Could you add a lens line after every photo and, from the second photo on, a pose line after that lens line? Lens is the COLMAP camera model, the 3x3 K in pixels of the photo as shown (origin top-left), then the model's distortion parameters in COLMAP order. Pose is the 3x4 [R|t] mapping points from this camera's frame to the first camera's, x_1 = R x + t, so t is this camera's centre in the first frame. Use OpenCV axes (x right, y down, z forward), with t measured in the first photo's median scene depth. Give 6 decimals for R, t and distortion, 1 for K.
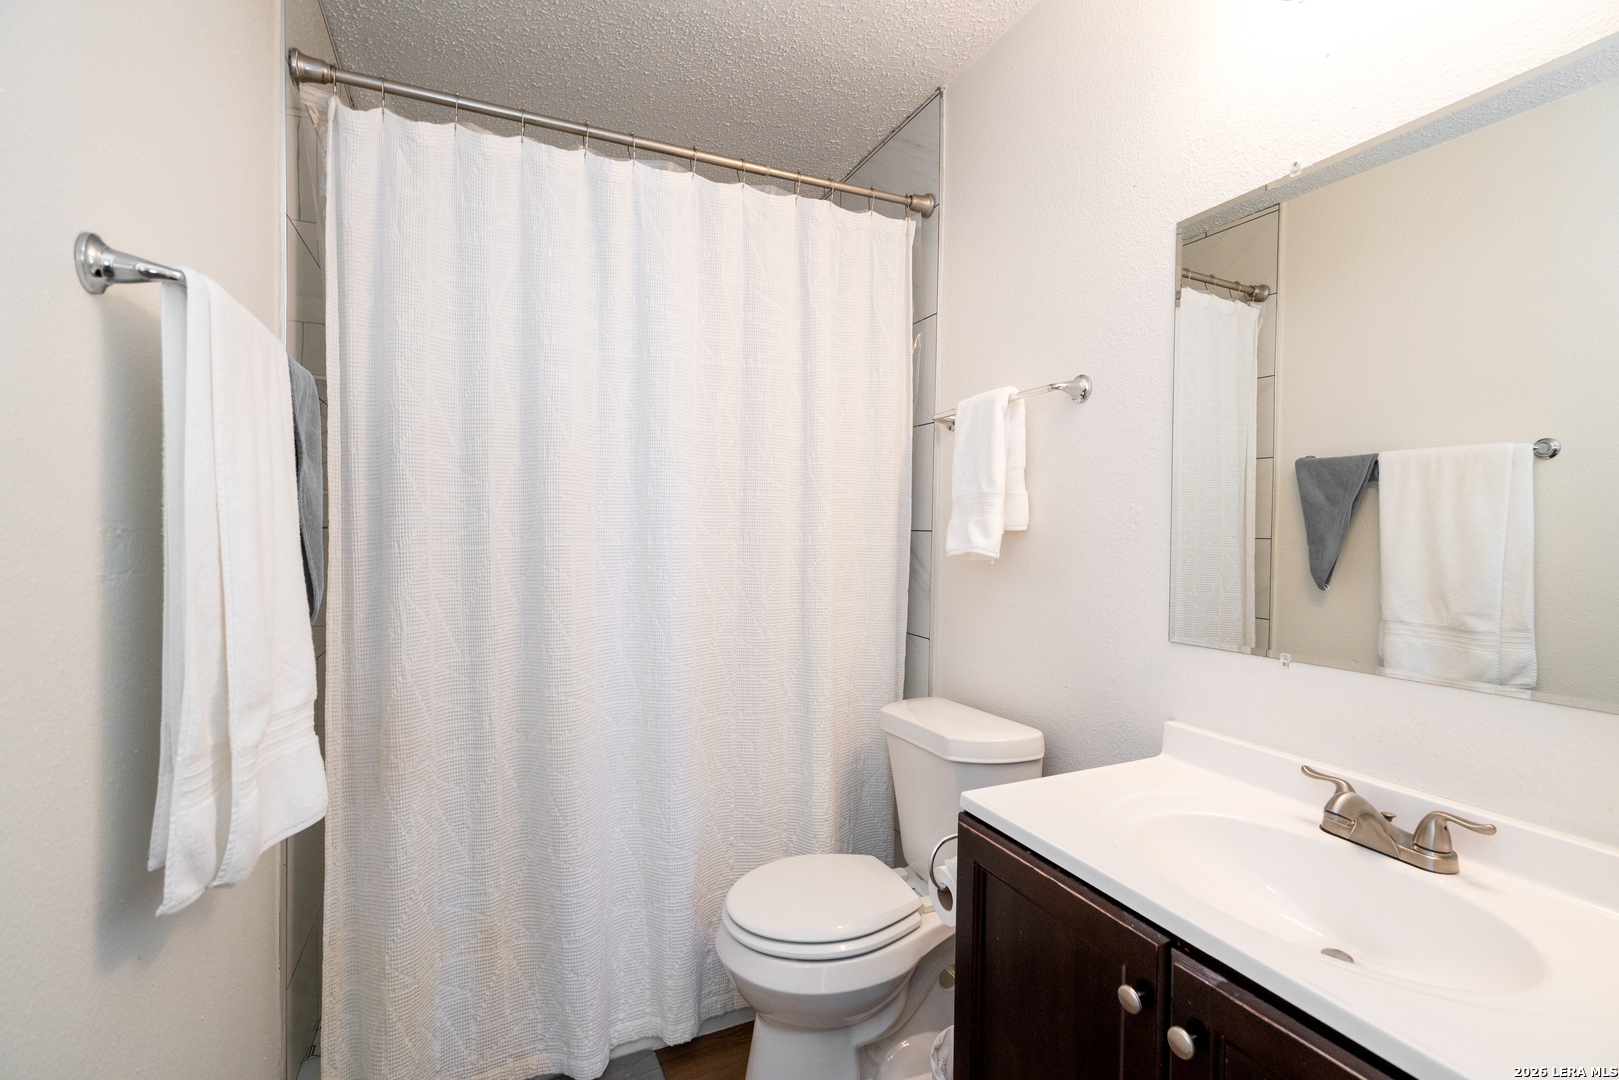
lens RADIAL K [[730.8, 0, 809.5], [0, 730.8, 540.0], [0, 0, 1]] dist [-0.000934, 0.001152]
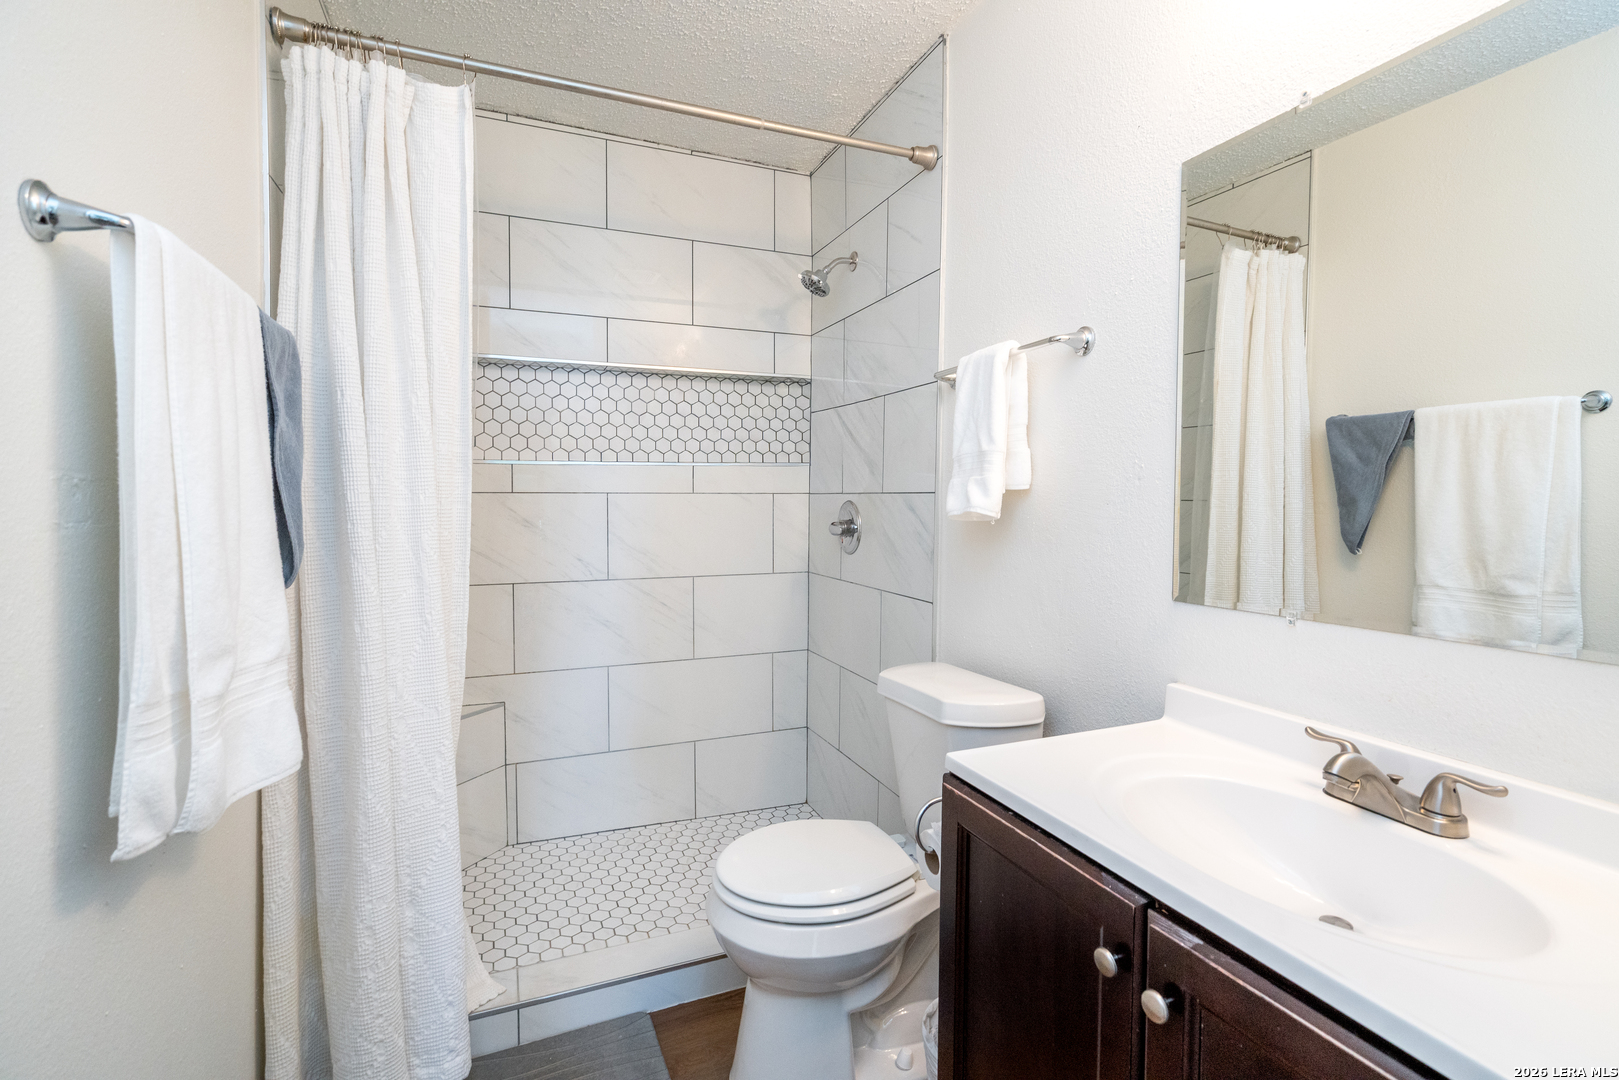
lens RADIAL K [[738.2, 0, 806.1], [0, 738.2, 523.0], [0, 0, 1]] dist [0.001522, 0.000168]
pose [[0.999216, -0.006845, -0.039004, 0.061753], [0.007358, 0.999888, 0.013020, 0.025565], [0.038911, -0.013297, 0.999154, 0.015505]]
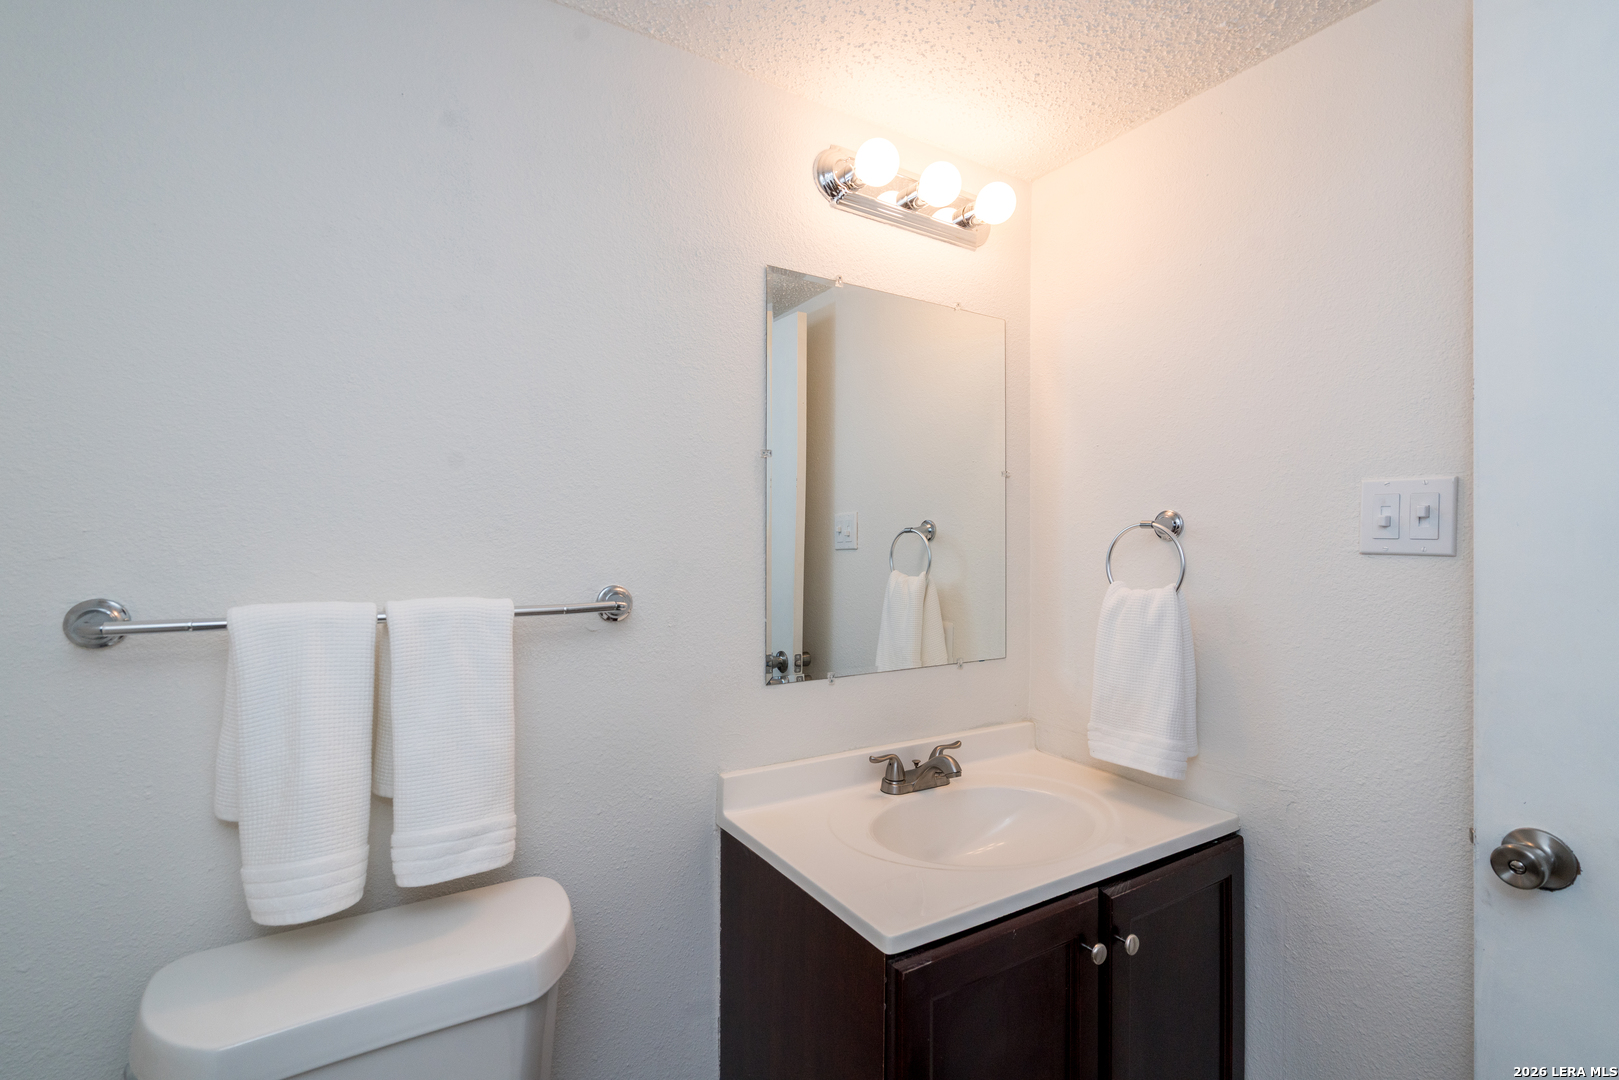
lens RADIAL K [[730.8, 0, 809.5], [0, 730.8, 540.0], [0, 0, 1]] dist [-0.000934, 0.001152]
pose [[-0.124254, -0.007005, 0.992226, -0.555446], [0.012814, 0.999880, 0.008664, -0.075252], [-0.992168, 0.013791, -0.124149, 1.228199]]
